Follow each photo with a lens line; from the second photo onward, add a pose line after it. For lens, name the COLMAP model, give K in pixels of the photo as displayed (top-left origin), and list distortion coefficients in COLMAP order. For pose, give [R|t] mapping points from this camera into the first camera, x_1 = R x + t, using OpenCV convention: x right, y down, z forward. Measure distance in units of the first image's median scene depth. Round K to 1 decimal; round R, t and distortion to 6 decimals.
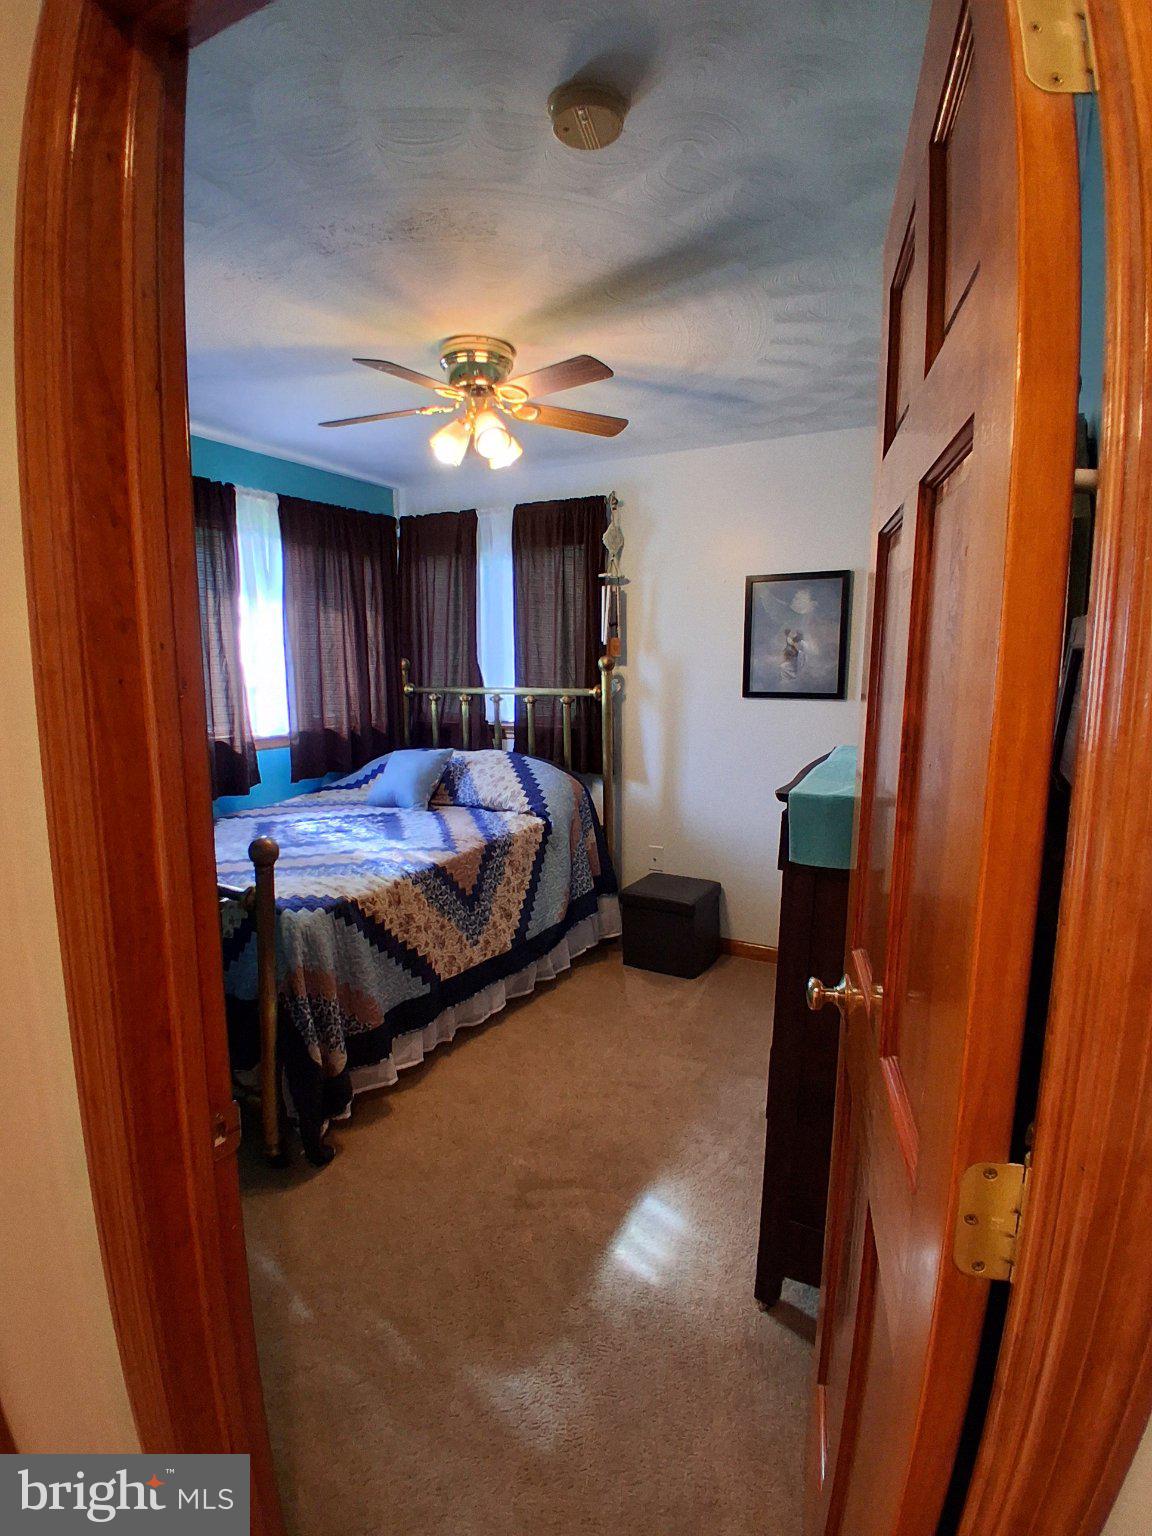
lens RADIAL K [[769.6, 0, 570.7], [0, 769.6, 771.6], [0, 0, 1]] dist [0.001418, -0.044768]
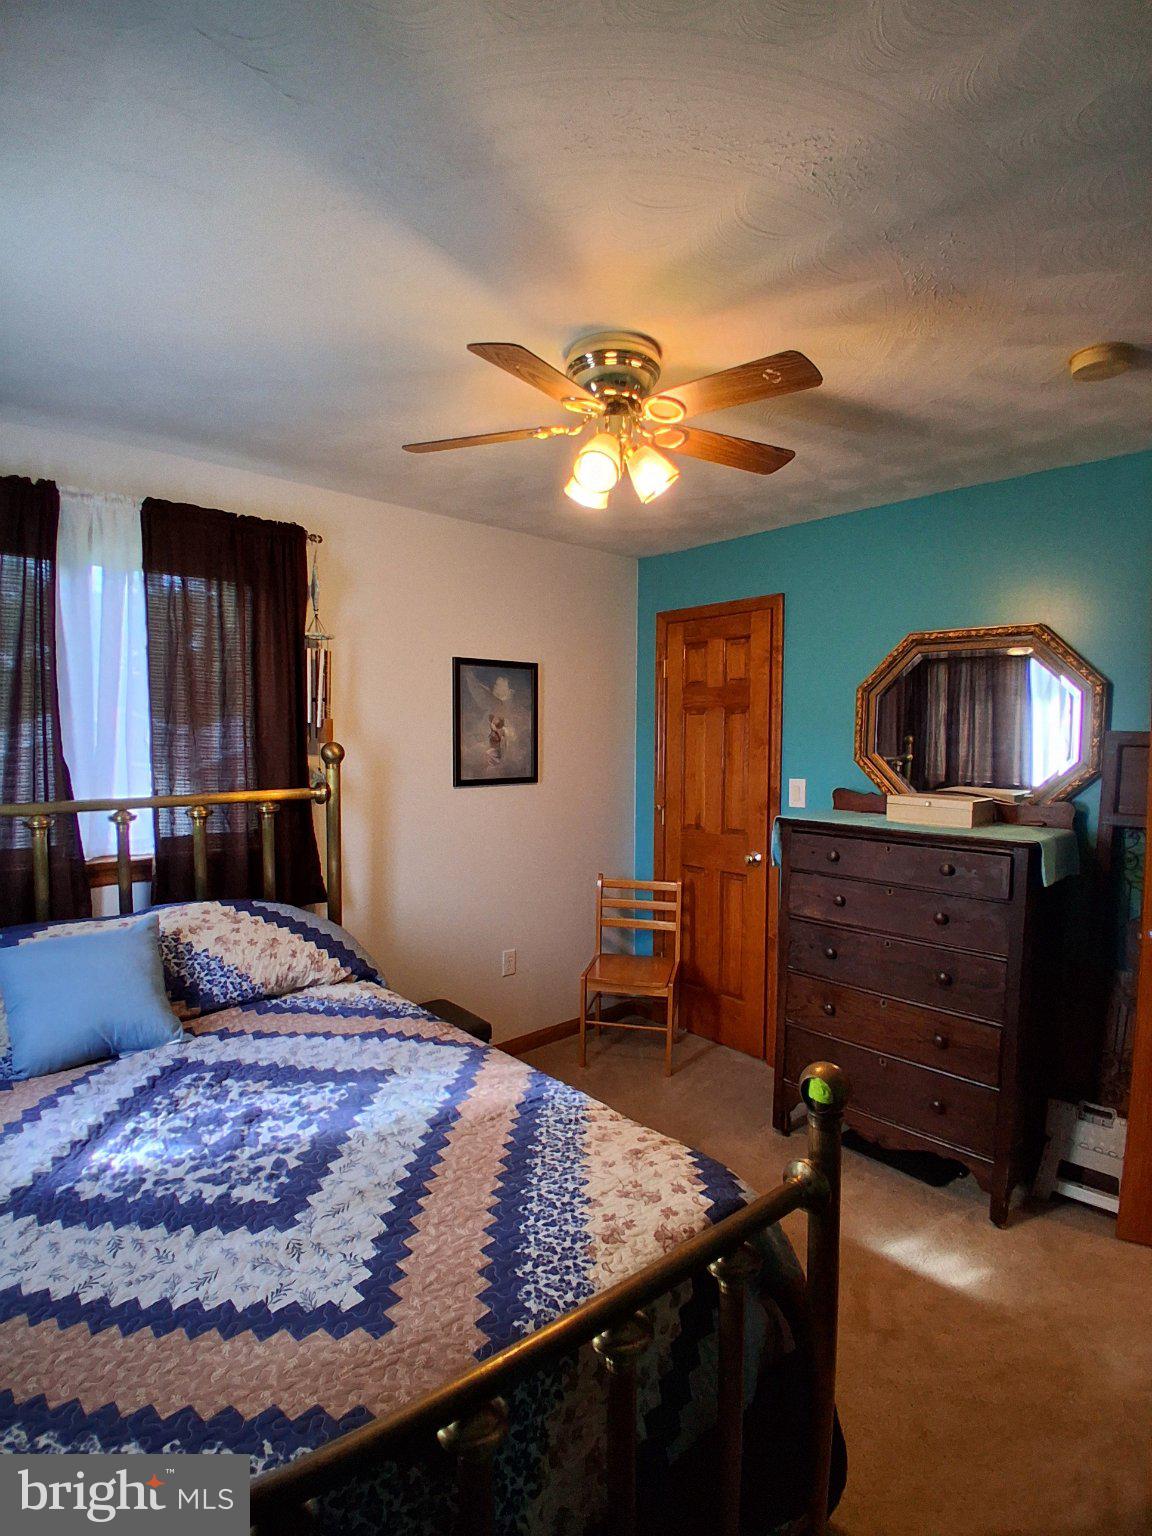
lens RADIAL K [[769.6, 0, 575.8], [0, 769.6, 767.8], [0, 0, 1]] dist [0.001418, -0.044768]
pose [[0.319031, -0.032518, 0.947186, -0.602108], [0.141676, 0.989818, -0.013738, -0.087289], [-0.937095, 0.138576, 0.320389, 0.578766]]
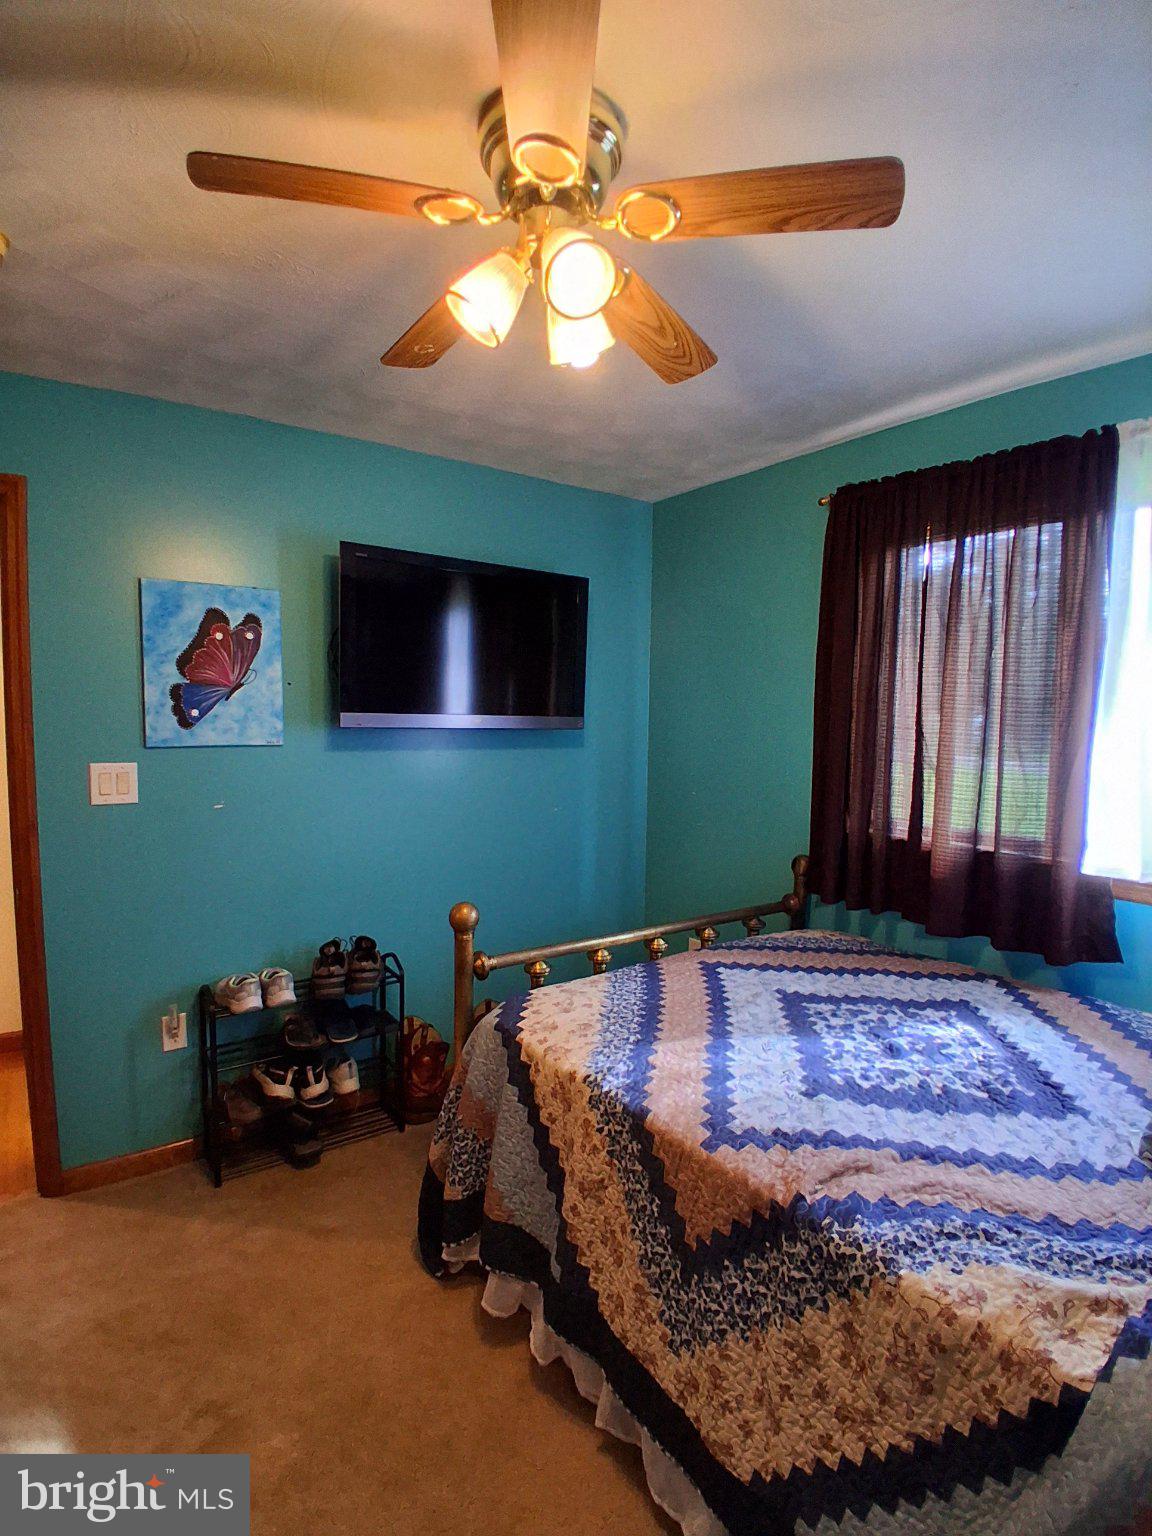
lens RADIAL K [[769.6, 0, 566.3], [0, 769.6, 767.2], [0, 0, 1]] dist [0.001418, -0.044768]
pose [[-0.434438, 0.066550, -0.898240, 0.226143], [-0.147121, 0.978630, 0.143662, -0.137588], [0.888605, 0.194562, -0.415364, 0.886798]]
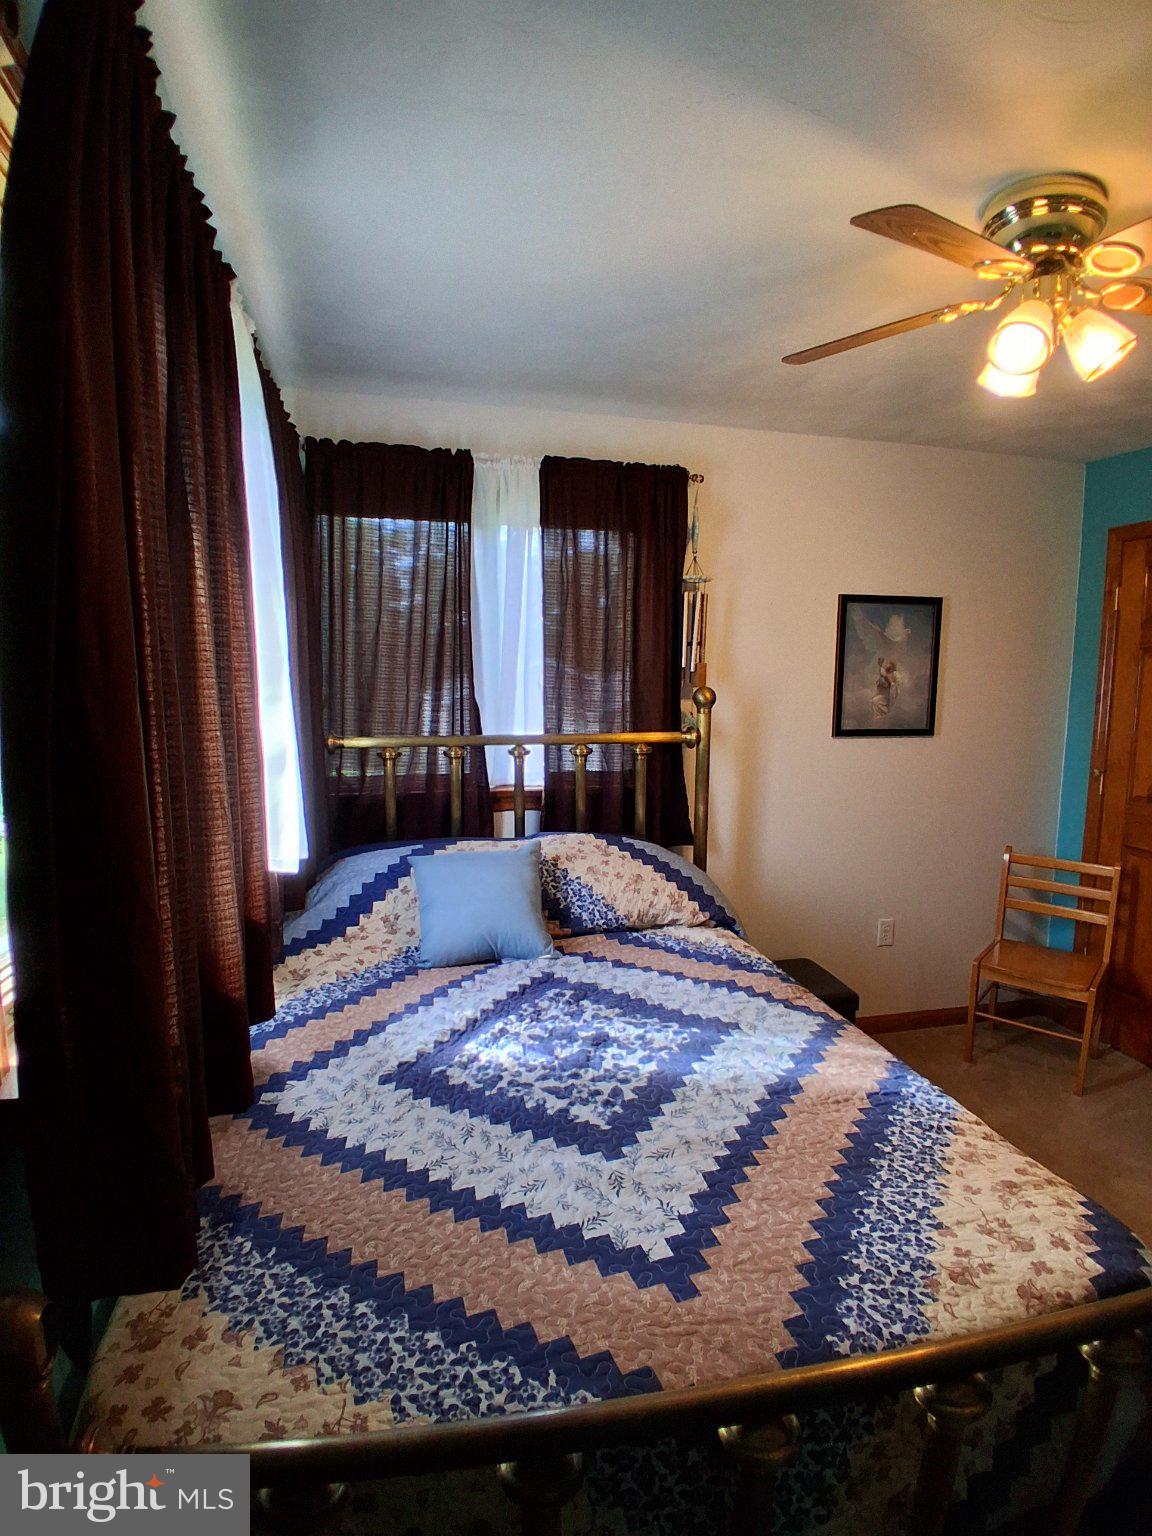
lens RADIAL K [[769.6, 0, 565.4], [0, 769.6, 769.1], [0, 0, 1]] dist [0.001418, -0.044768]
pose [[0.741087, -0.063411, 0.668407, -0.569216], [0.090556, 0.995874, -0.005925, -0.084038], [-0.665274, 0.064919, 0.743772, 0.578958]]
